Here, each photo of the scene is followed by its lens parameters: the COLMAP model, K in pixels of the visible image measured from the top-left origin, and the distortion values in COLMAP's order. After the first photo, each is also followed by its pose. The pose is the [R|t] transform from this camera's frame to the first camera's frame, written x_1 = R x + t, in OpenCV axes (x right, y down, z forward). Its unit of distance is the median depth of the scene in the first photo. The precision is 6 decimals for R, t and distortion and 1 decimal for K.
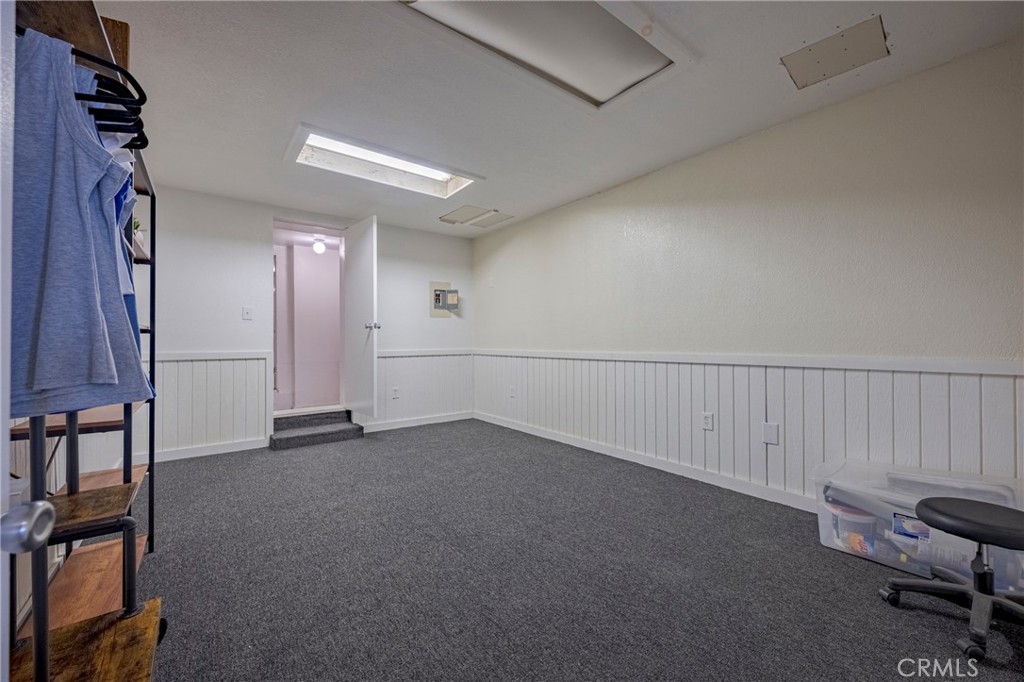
lens RADIAL K [[401.4, 0, 511.5], [0, 401.4, 339.9], [0, 0, 1]] dist [-0.000652, -0.000220]
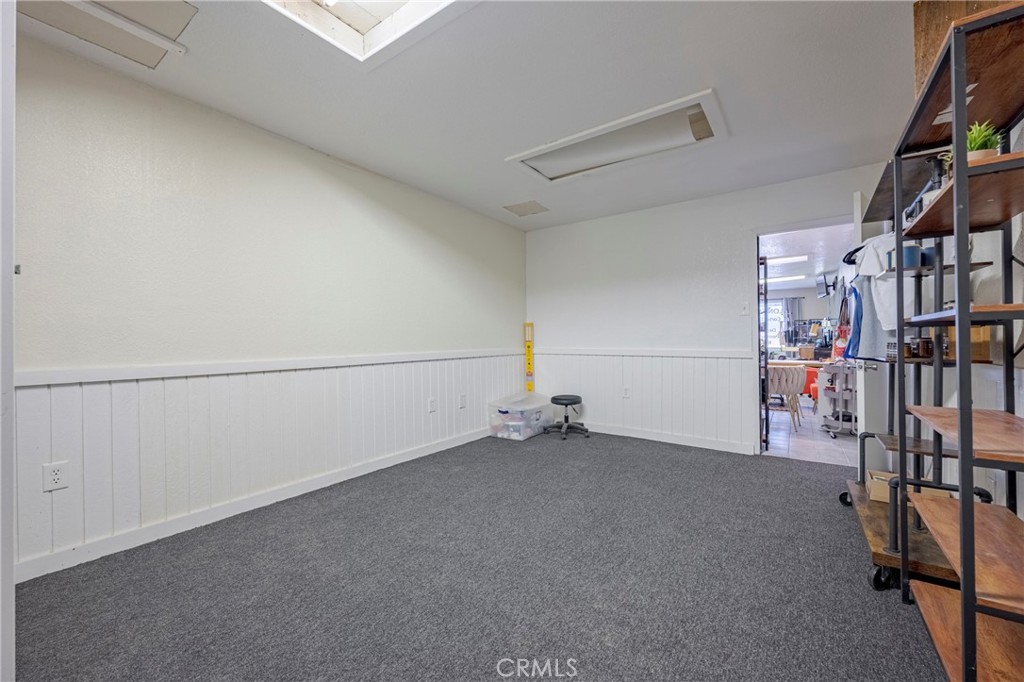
lens RADIAL K [[401.4, 0, 511.5], [0, 401.4, 339.9], [0, 0, 1]] dist [-0.000652, -0.000220]
pose [[-0.283096, 0.006341, 0.959071, -0.709789], [0.006587, 0.999967, -0.004667, 0.002205], [-0.959069, 0.004997, -0.283128, 0.976747]]
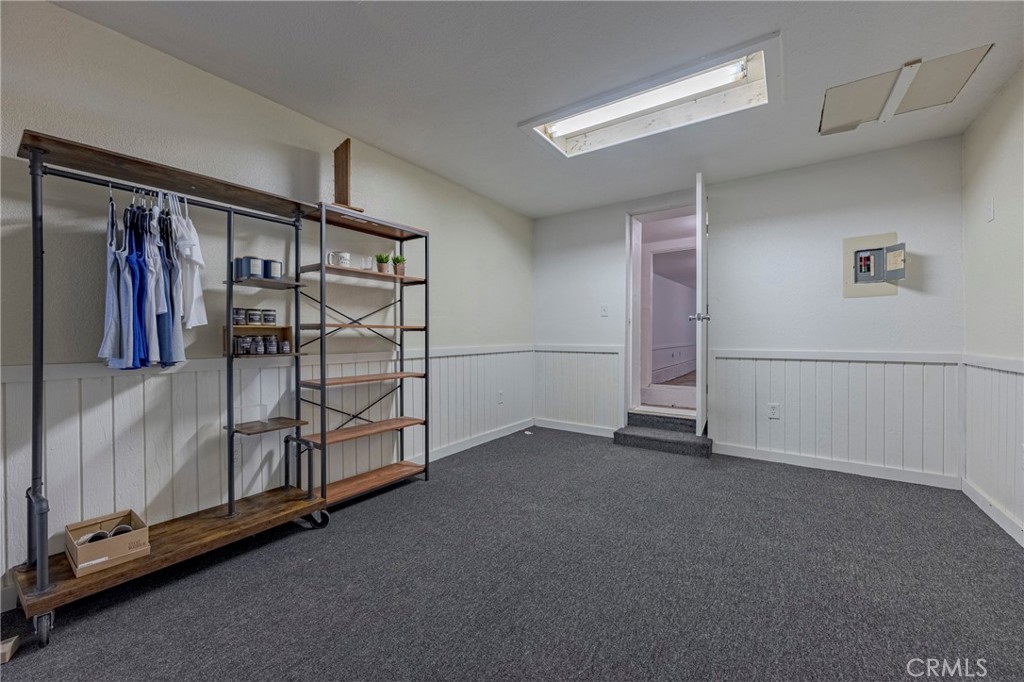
lens RADIAL K [[401.4, 0, 511.5], [0, 401.4, 339.9], [0, 0, 1]] dist [-0.000652, -0.000220]
pose [[0.295497, 0.012834, -0.955257, 0.346406], [0.001550, 0.999902, 0.013914, -0.002842], [0.955342, -0.005593, 0.295448, 0.509380]]
